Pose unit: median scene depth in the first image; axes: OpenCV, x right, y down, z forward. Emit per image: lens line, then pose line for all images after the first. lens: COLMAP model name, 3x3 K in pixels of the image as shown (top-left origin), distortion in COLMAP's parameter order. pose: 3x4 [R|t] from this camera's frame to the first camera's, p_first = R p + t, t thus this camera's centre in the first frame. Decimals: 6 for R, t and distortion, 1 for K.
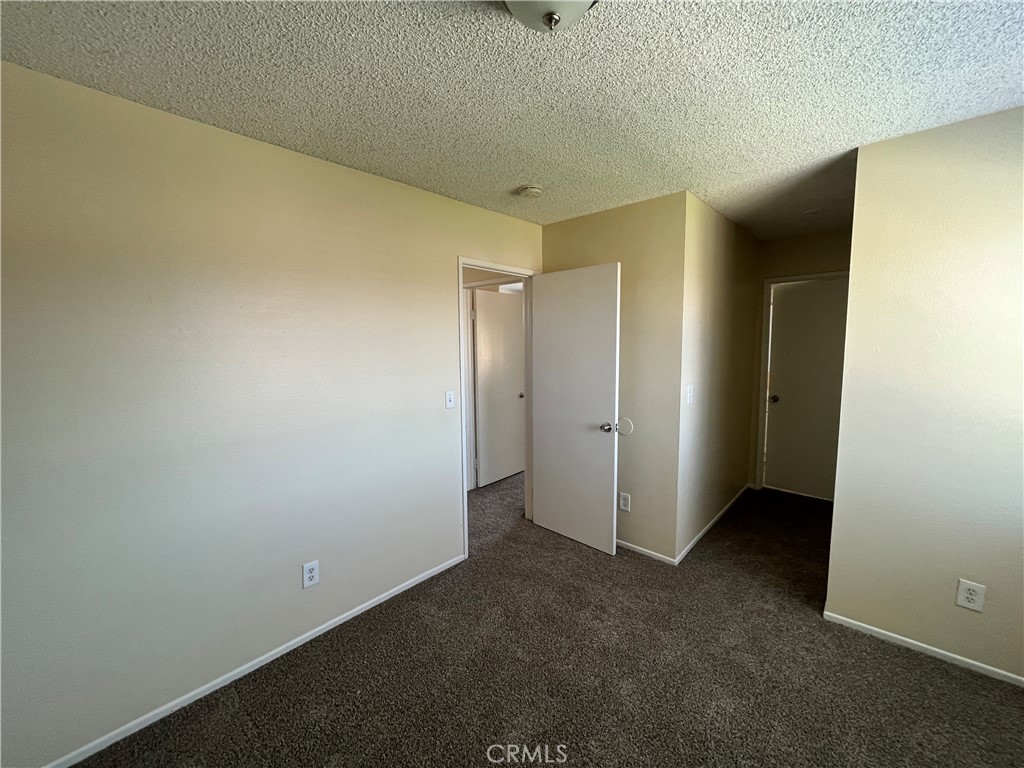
lens RADIAL K [[414.8, 0, 510.3], [0, 414.8, 386.6], [0, 0, 1]] dist [-0.005782, 0.000322]
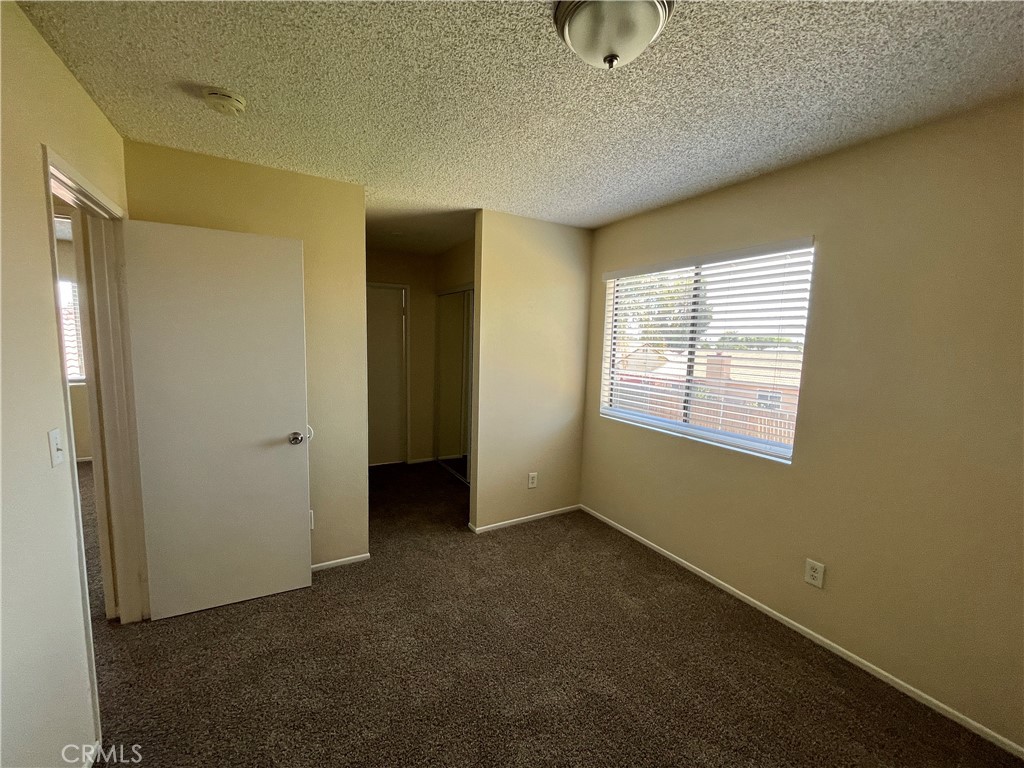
lens RADIAL K [[414.8, 0, 505.7], [0, 414.8, 386.1], [0, 0, 1]] dist [-0.005782, 0.000322]
pose [[0.296005, -0.087970, 0.951127, -0.441163], [0.073176, 0.994912, 0.069247, -0.033563], [-0.952379, 0.049102, 0.300937, 0.369107]]
